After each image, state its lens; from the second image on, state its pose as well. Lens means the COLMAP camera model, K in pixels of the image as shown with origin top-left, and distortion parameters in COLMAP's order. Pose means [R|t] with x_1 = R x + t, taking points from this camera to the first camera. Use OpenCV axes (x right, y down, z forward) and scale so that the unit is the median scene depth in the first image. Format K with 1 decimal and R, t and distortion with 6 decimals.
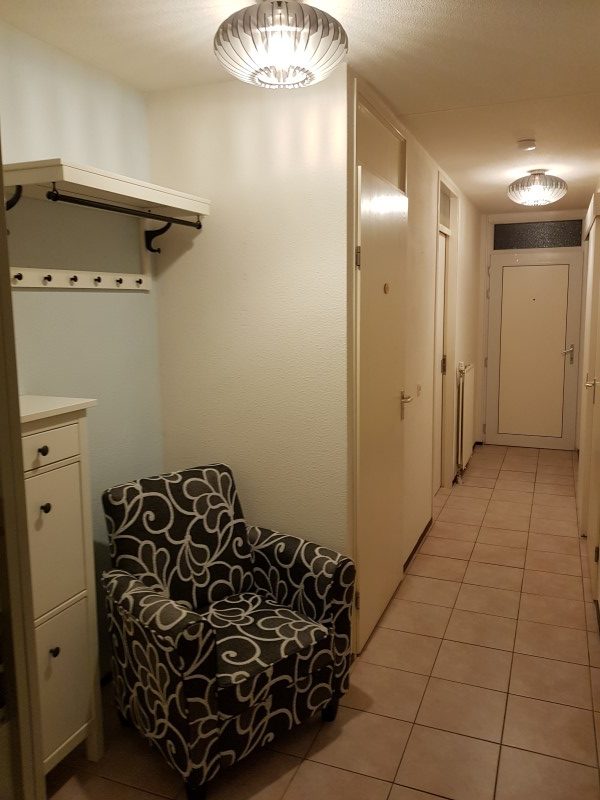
lens RADIAL K [[628.3, 0, 302.3], [0, 628.3, 396.4], [0, 0, 1]] dist [0.101915, -0.109256]
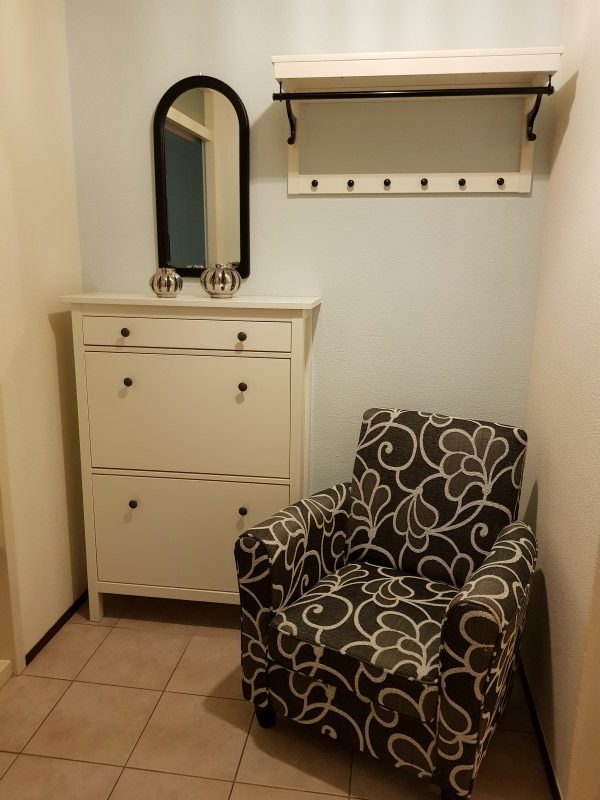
lens RADIAL K [[628.3, 0, 302.3], [0, 628.3, 396.4], [0, 0, 1]] dist [0.101915, -0.109256]
pose [[0.308693, 0.239505, -0.920514, 0.514223], [-0.170122, 0.966076, 0.194309, -0.034122], [0.935824, 0.096617, 0.338966, 0.557797]]
